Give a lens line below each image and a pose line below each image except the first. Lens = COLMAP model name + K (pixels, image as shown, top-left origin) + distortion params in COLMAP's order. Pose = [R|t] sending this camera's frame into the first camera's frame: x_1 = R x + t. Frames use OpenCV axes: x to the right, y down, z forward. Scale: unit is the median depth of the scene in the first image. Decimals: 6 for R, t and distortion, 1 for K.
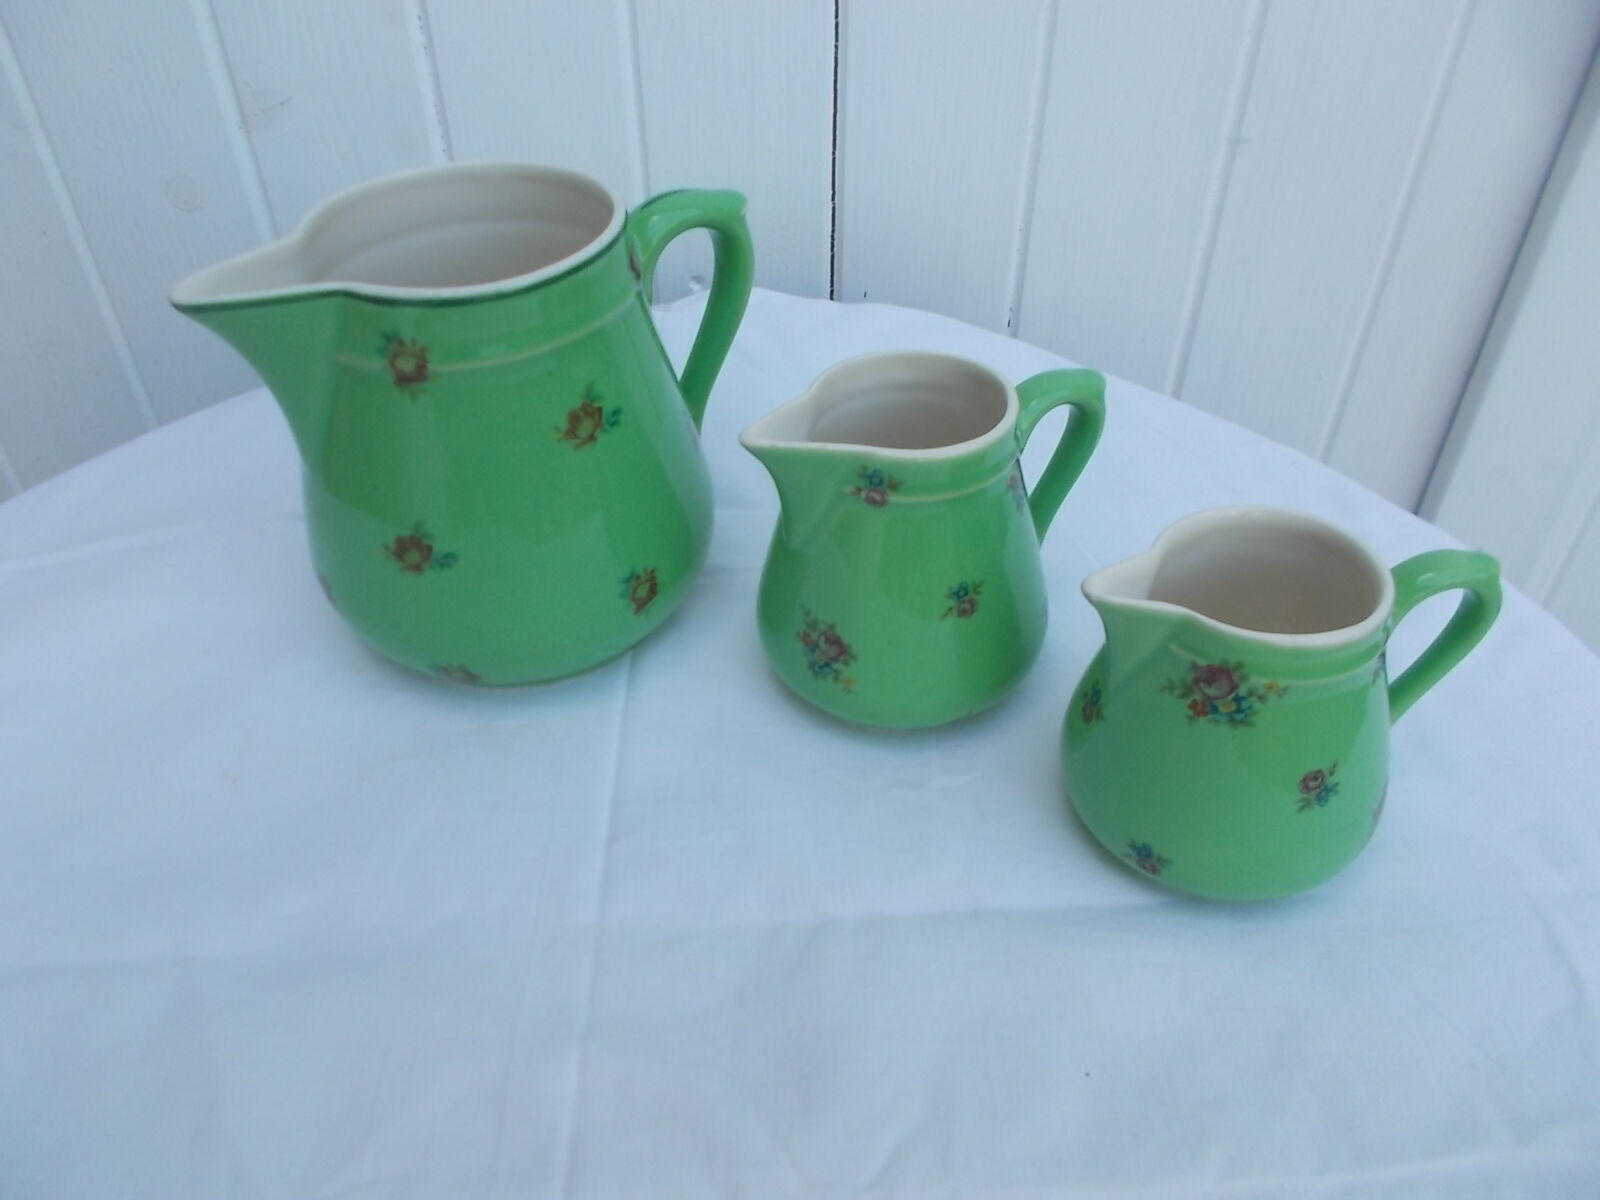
lens RADIAL K [[1216.5, 0, 805.7], [0, 1216.5, 609.7], [0, 0, 1]] dist [0.019900, -0.029660]
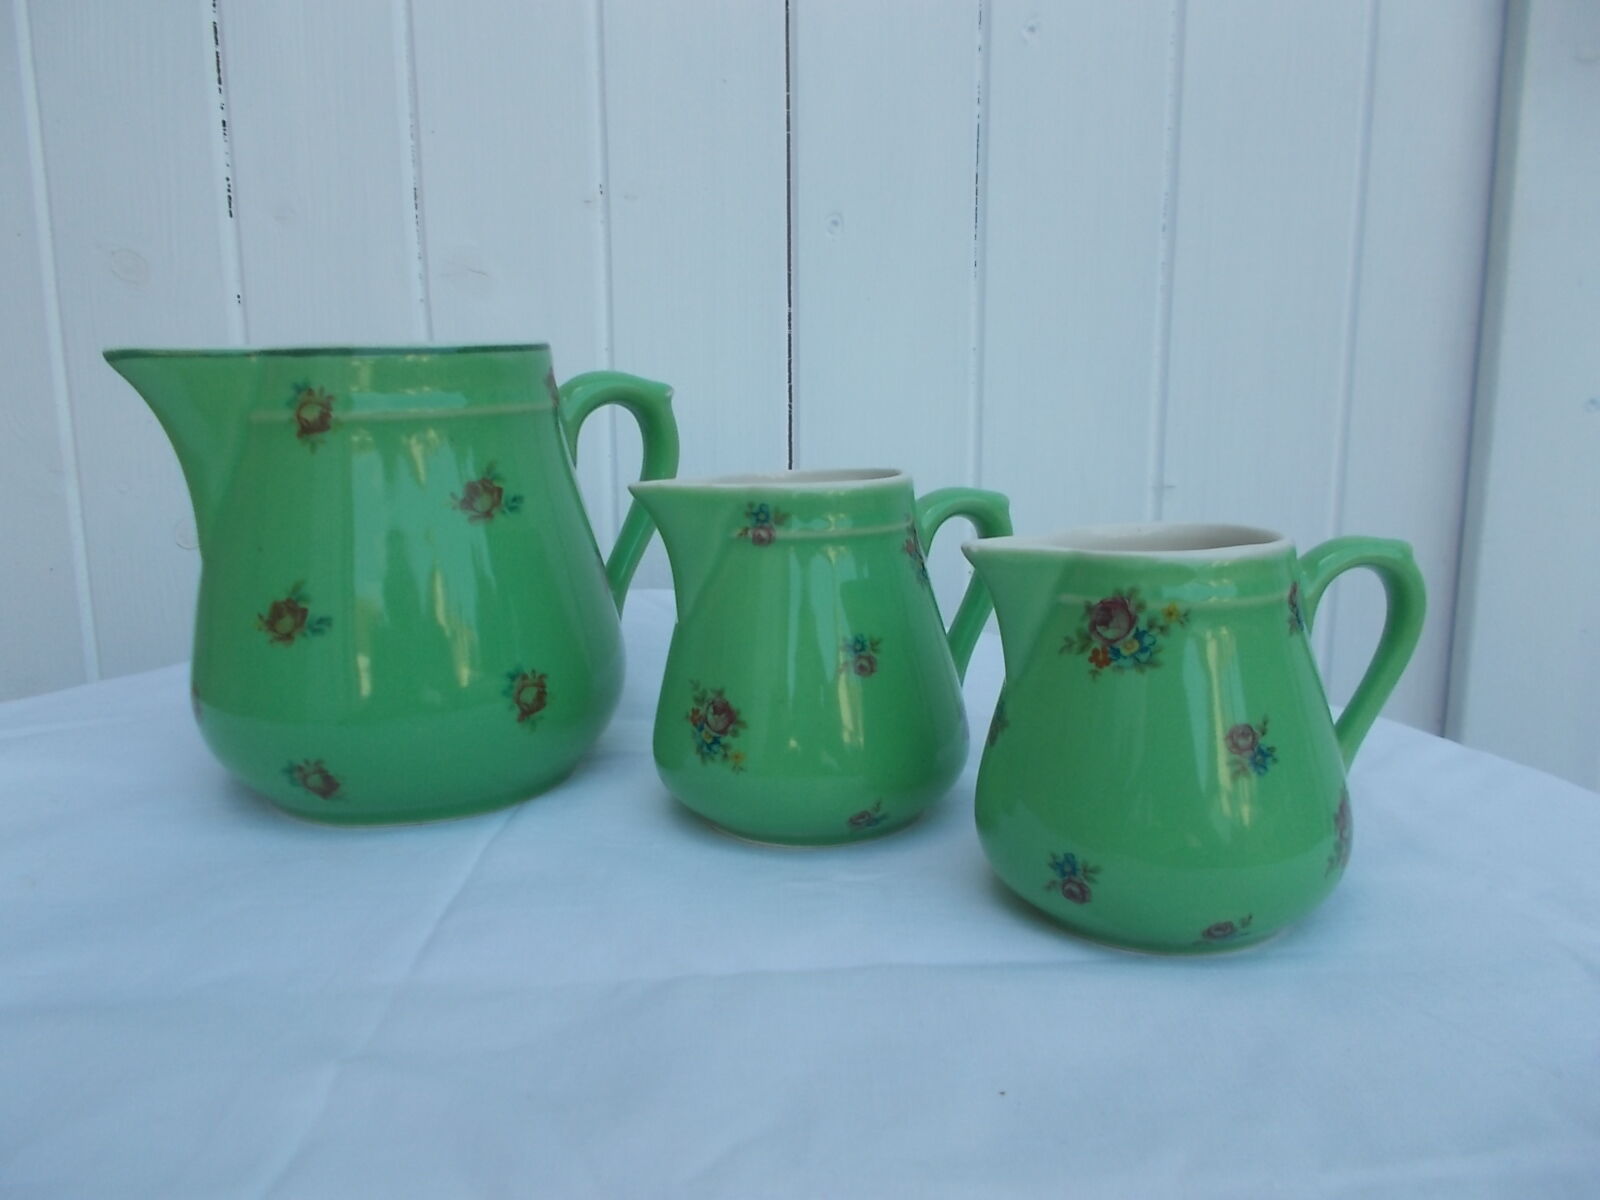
lens RADIAL K [[1216.5, 0, 801.8], [0, 1216.5, 590.3], [0, 0, 1]] dist [0.019900, -0.029660]
pose [[0.999626, -0.002399, -0.027231, 0.118395], [-0.011389, 0.869010, -0.494663, 0.439701], [0.024851, 0.494788, 0.868658, 0.181335]]
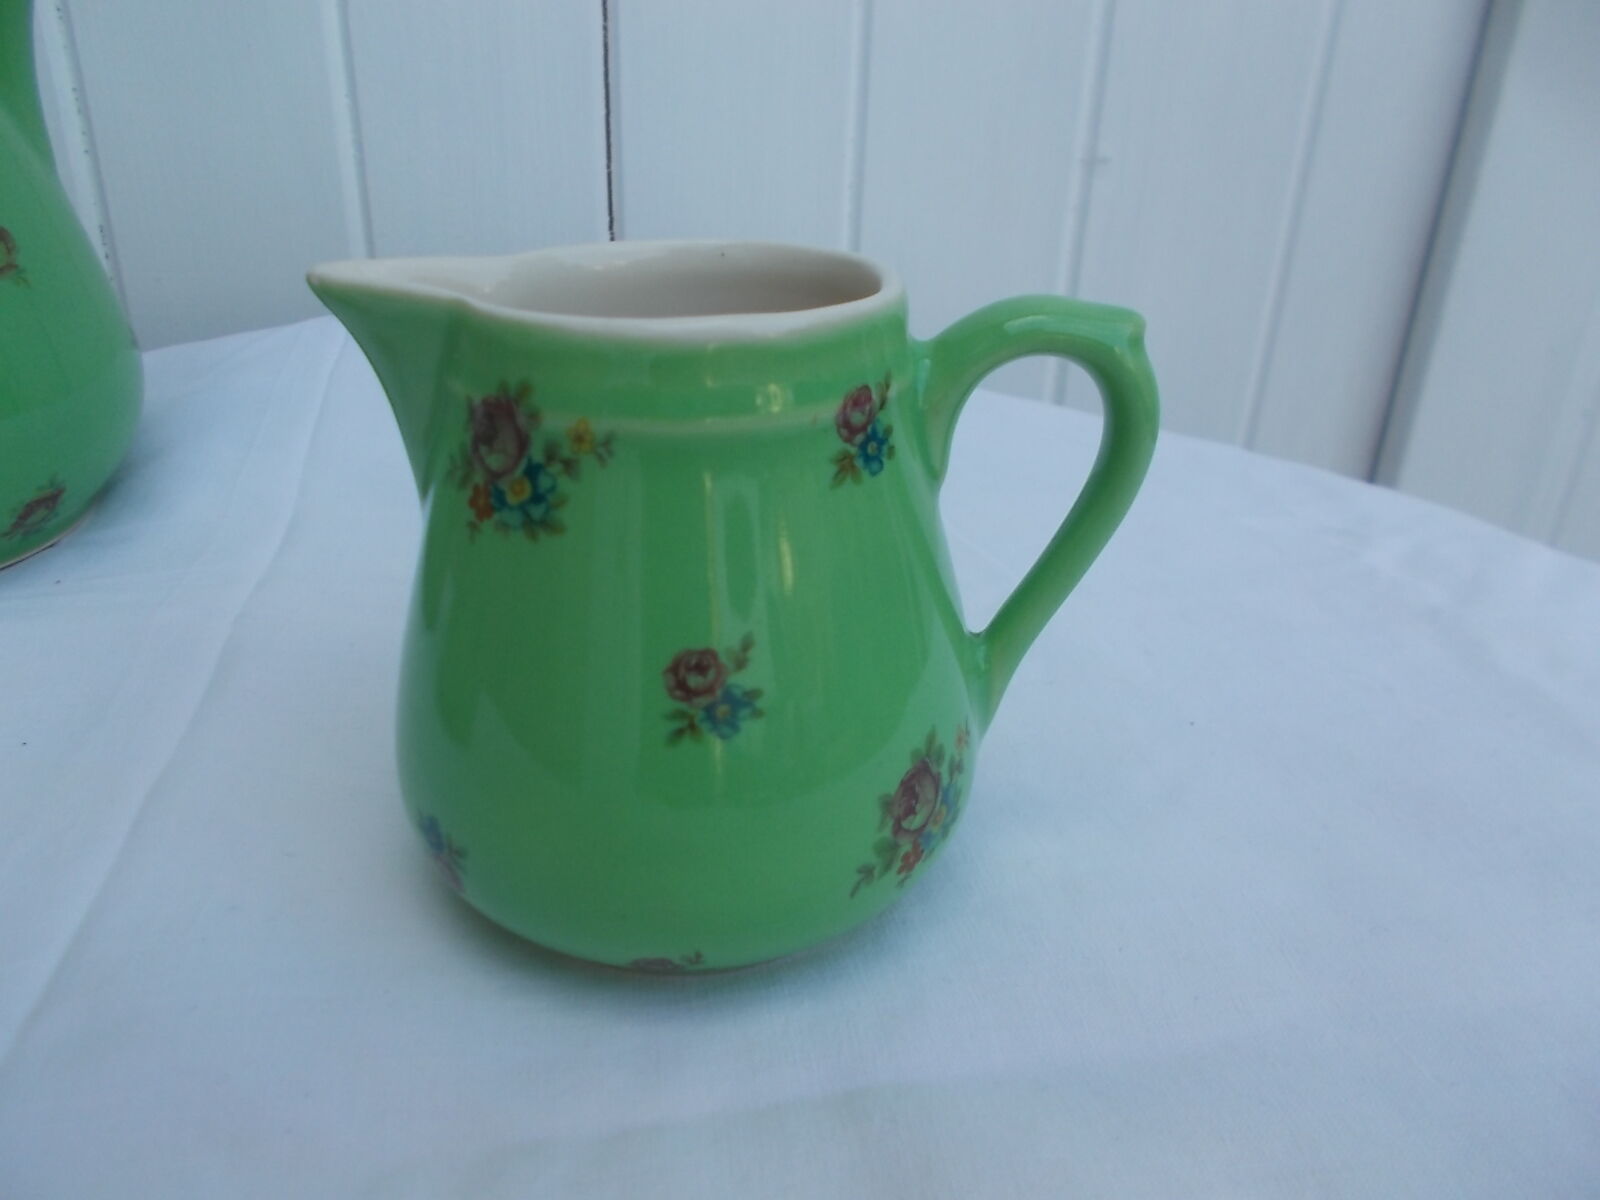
lens RADIAL K [[1216.5, 0, 762.3], [0, 1216.5, 575.8], [0, 0, 1]] dist [0.019900, -0.029660]
pose [[0.990981, 0.088025, -0.101034, 0.447128], [-0.110584, 0.963040, -0.245613, 0.199659], [0.075679, 0.254571, 0.964088, 0.495034]]
